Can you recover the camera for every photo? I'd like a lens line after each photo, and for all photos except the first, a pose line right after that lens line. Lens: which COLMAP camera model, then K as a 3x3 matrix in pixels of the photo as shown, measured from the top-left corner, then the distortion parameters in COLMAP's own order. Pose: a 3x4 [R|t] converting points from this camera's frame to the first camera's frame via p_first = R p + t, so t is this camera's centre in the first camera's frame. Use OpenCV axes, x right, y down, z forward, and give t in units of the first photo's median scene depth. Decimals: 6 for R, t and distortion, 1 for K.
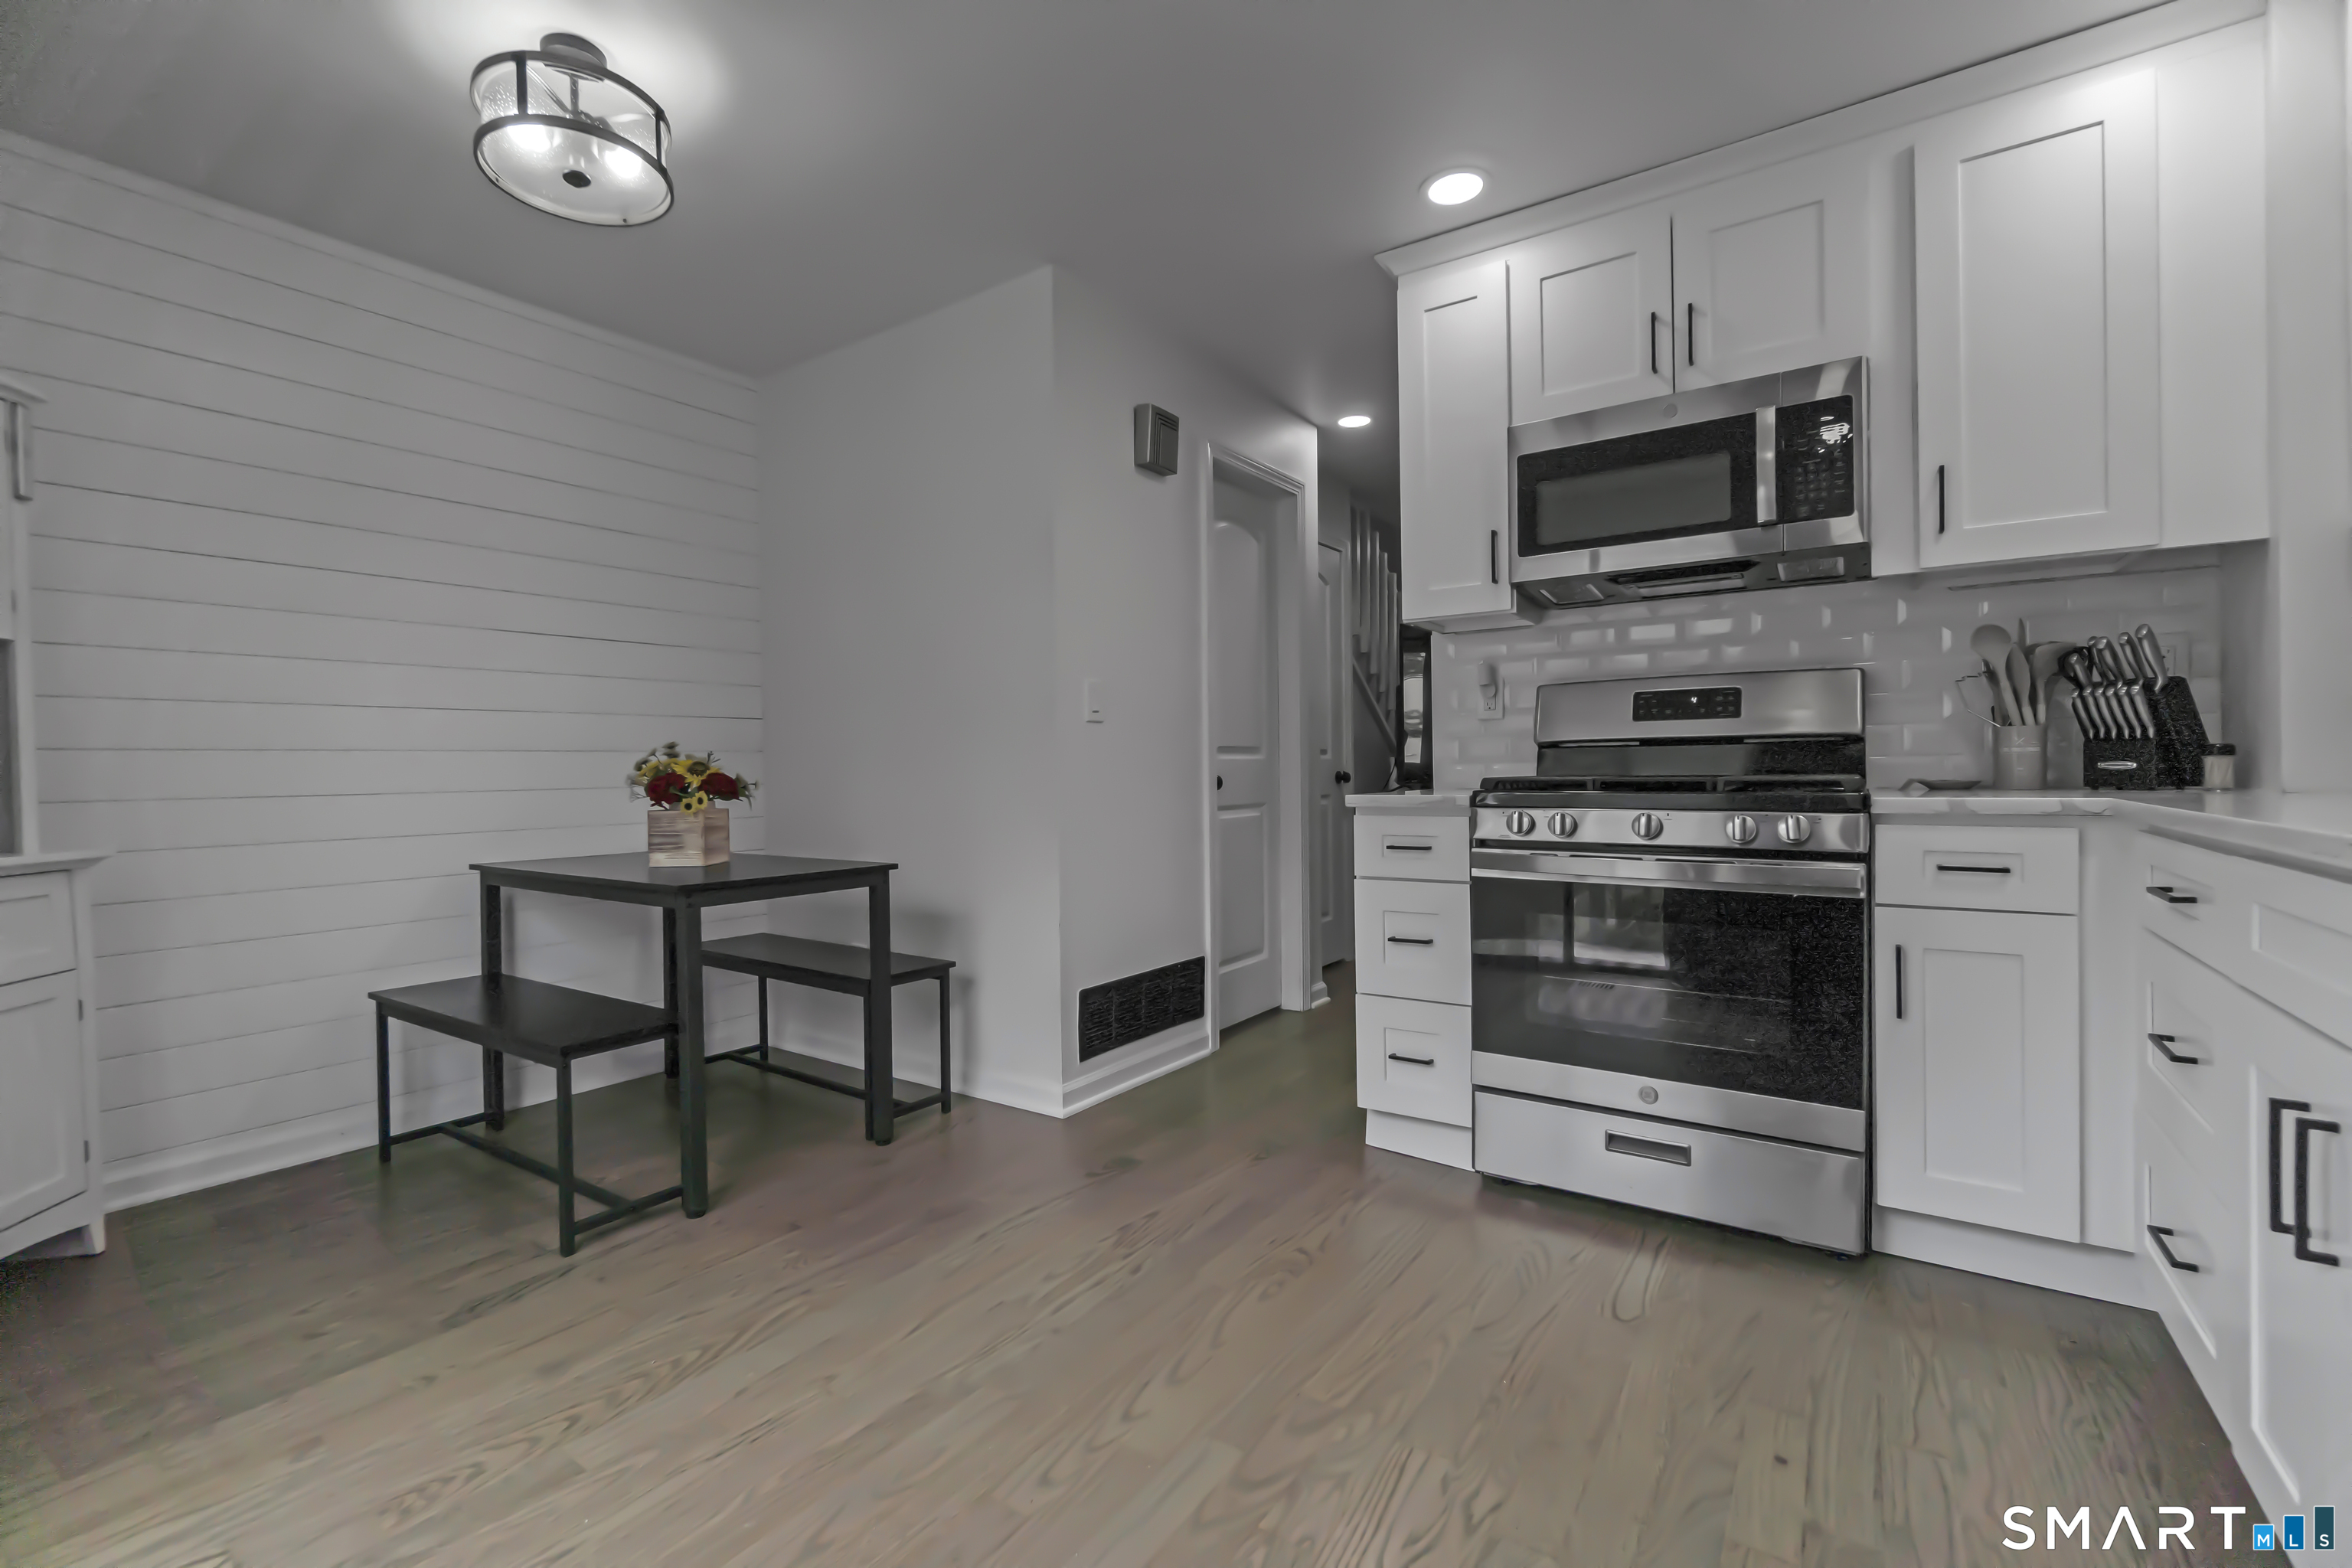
lens RADIAL K [[998.8, 0, 1168.8], [0, 998.8, 784.3], [0, 0, 1]] dist [-0.003985, 0.000048]
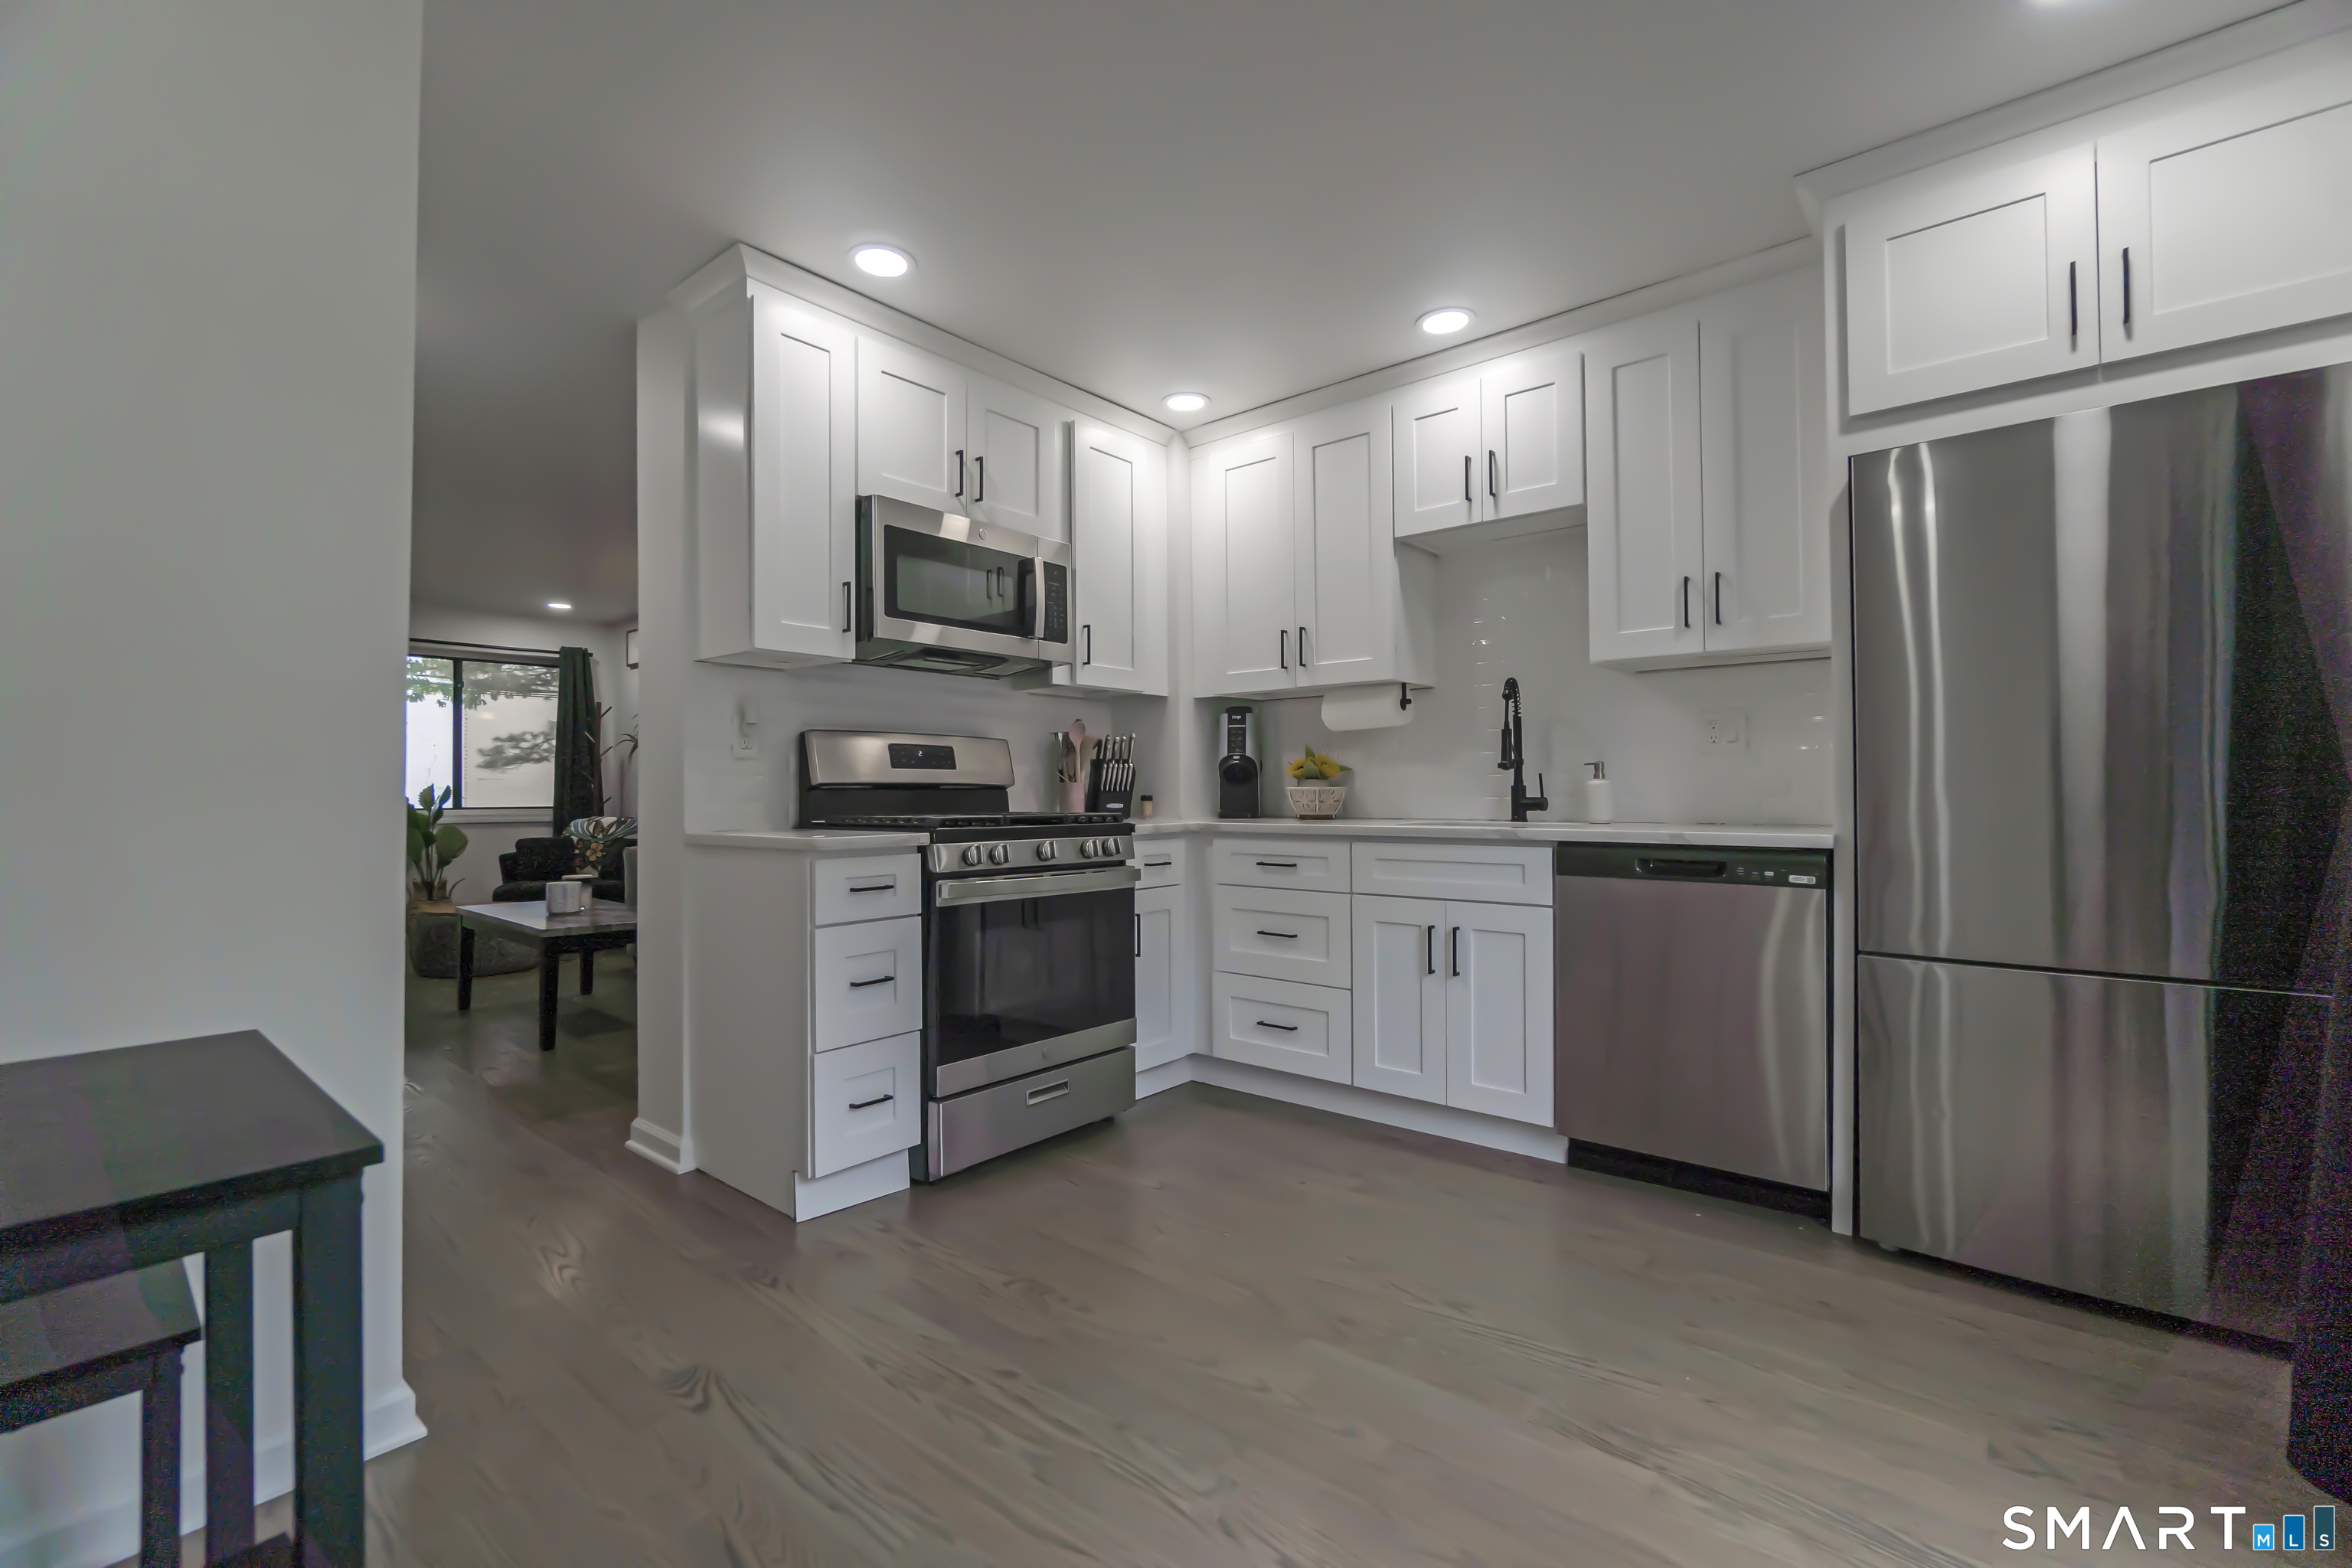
lens RADIAL K [[998.8, 0, 1168.8], [0, 998.8, 784.3], [0, 0, 1]] dist [-0.003985, 0.000048]
pose [[0.092716, 0.025372, 0.995369, -0.860427], [0.022017, 0.999379, -0.027525, -0.006492], [-0.995449, 0.024467, 0.092100, 0.722875]]
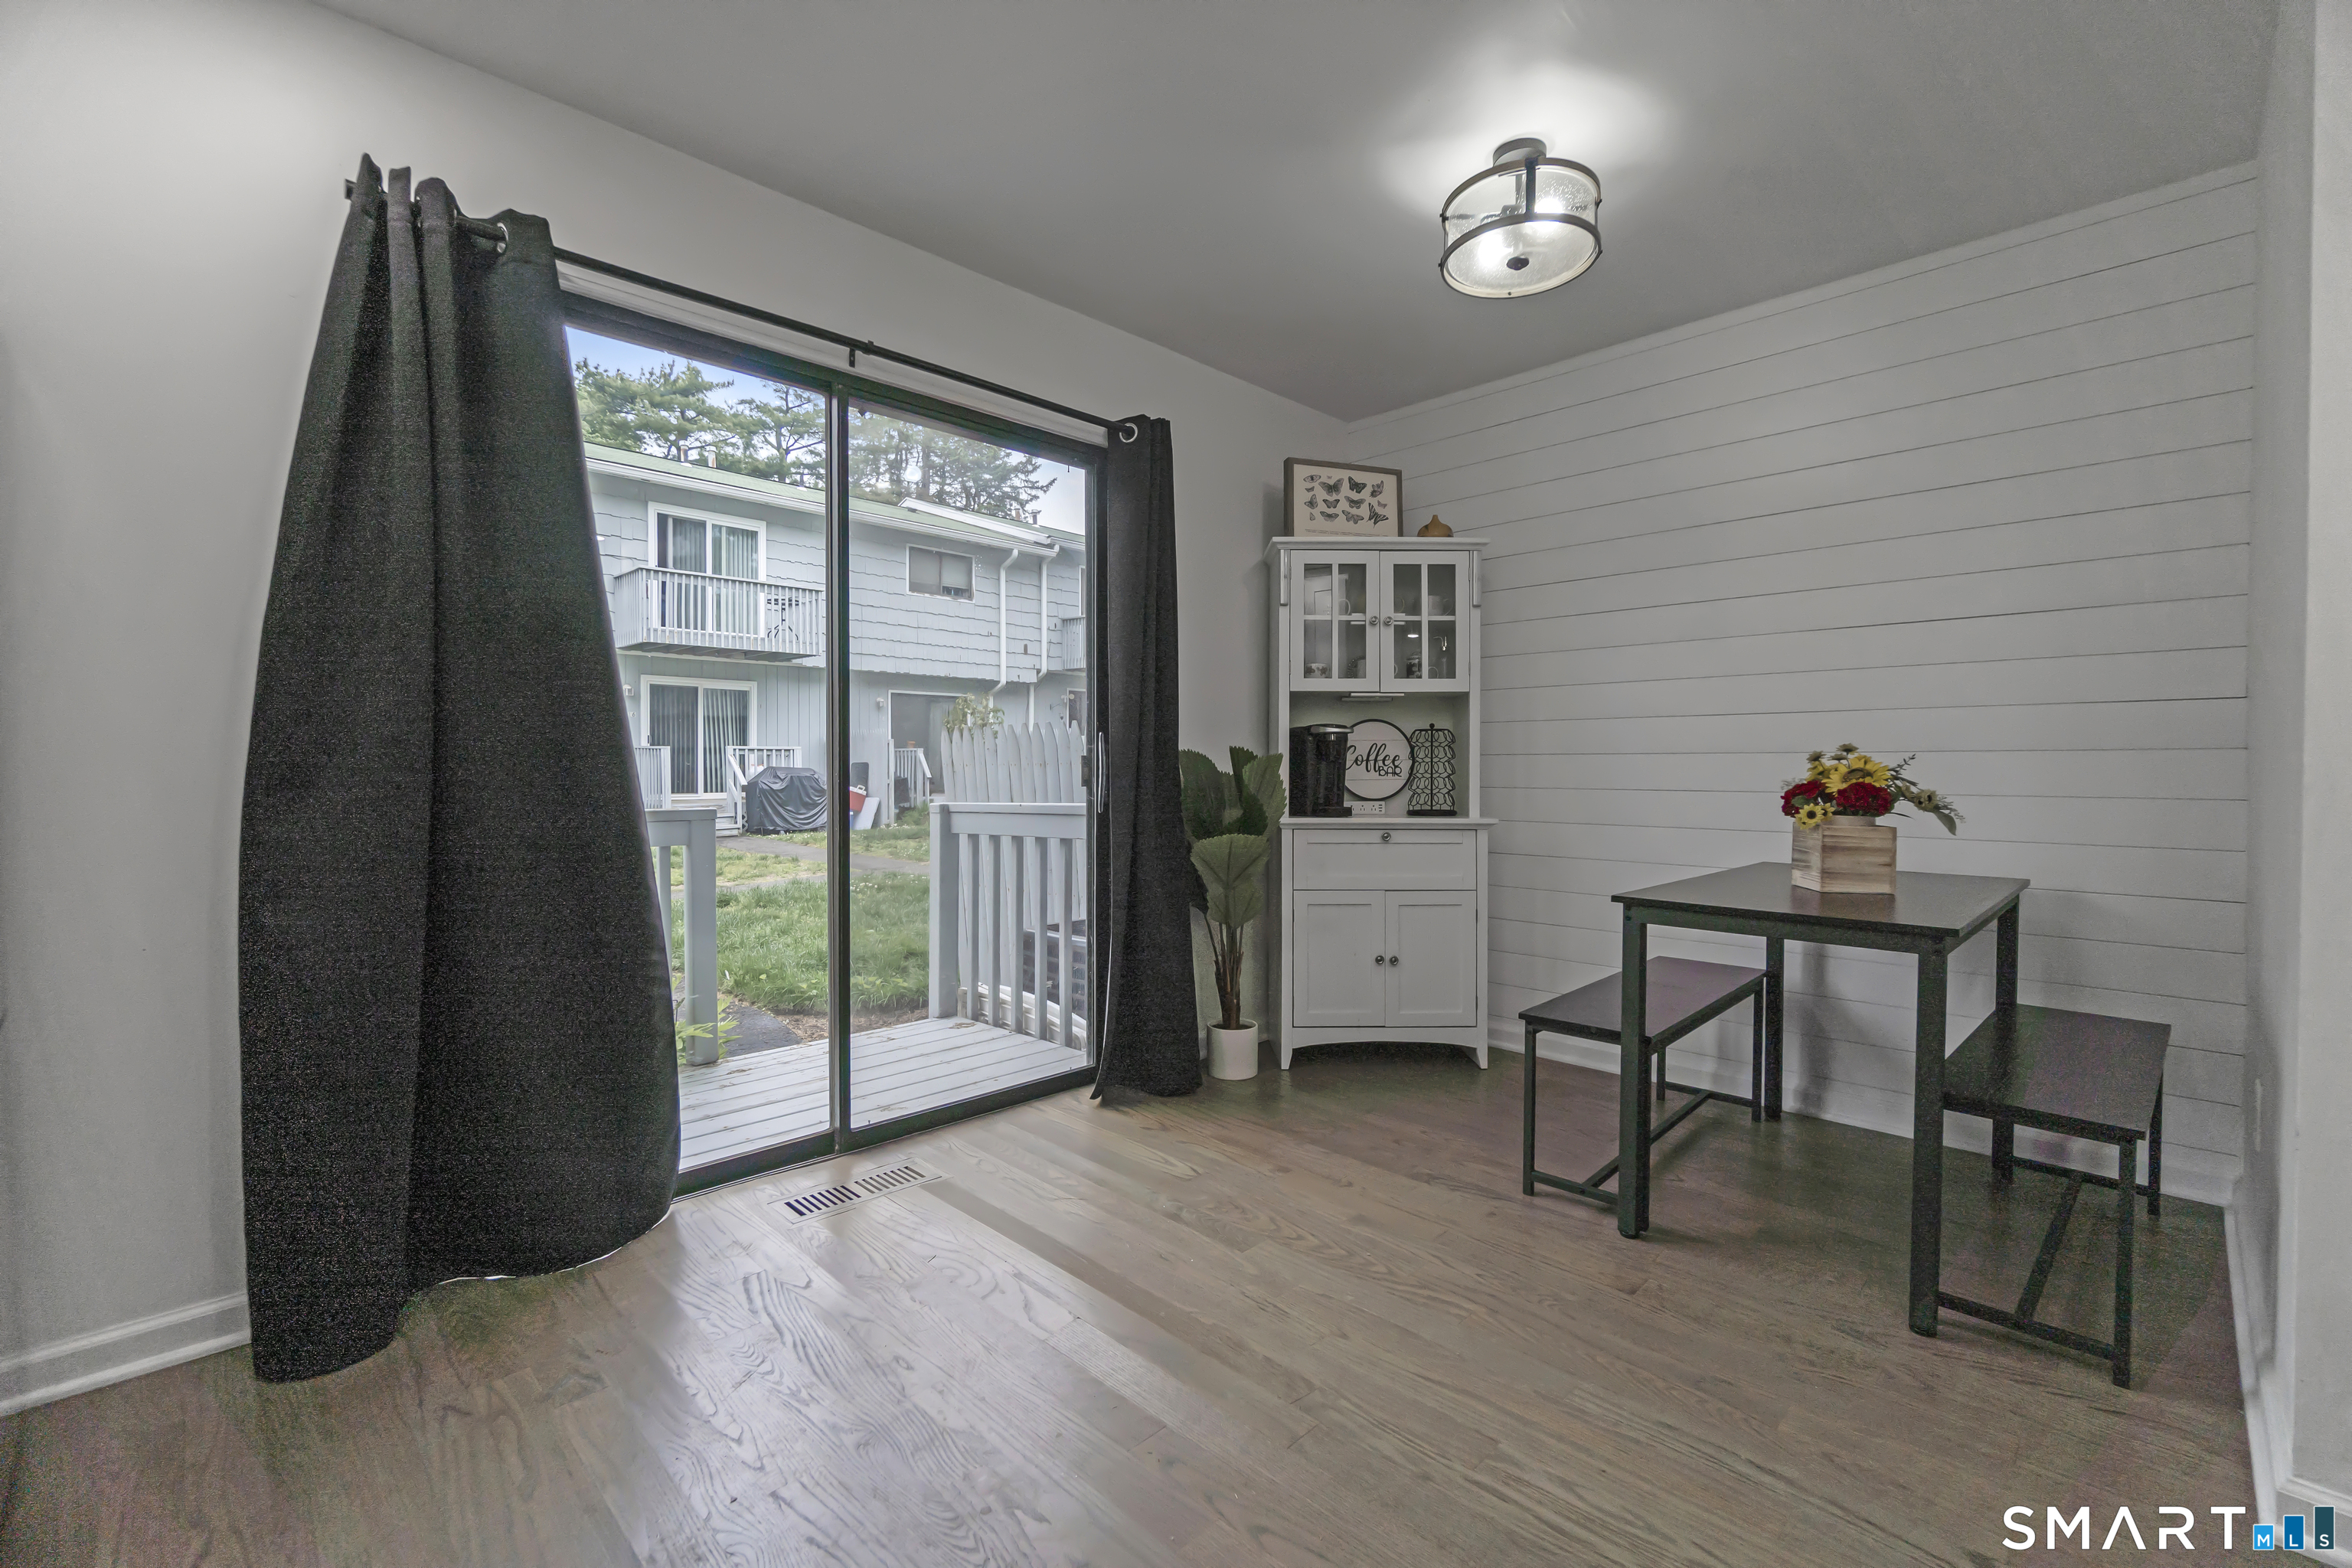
lens RADIAL K [[998.8, 0, 1168.8], [0, 998.8, 784.3], [0, 0, 1]] dist [-0.003985, 0.000048]
pose [[-0.172383, 0.031279, -0.984533, 0.597748], [-0.017327, 0.999245, 0.034781, -0.037693], [0.984878, 0.023055, -0.171710, 0.776009]]
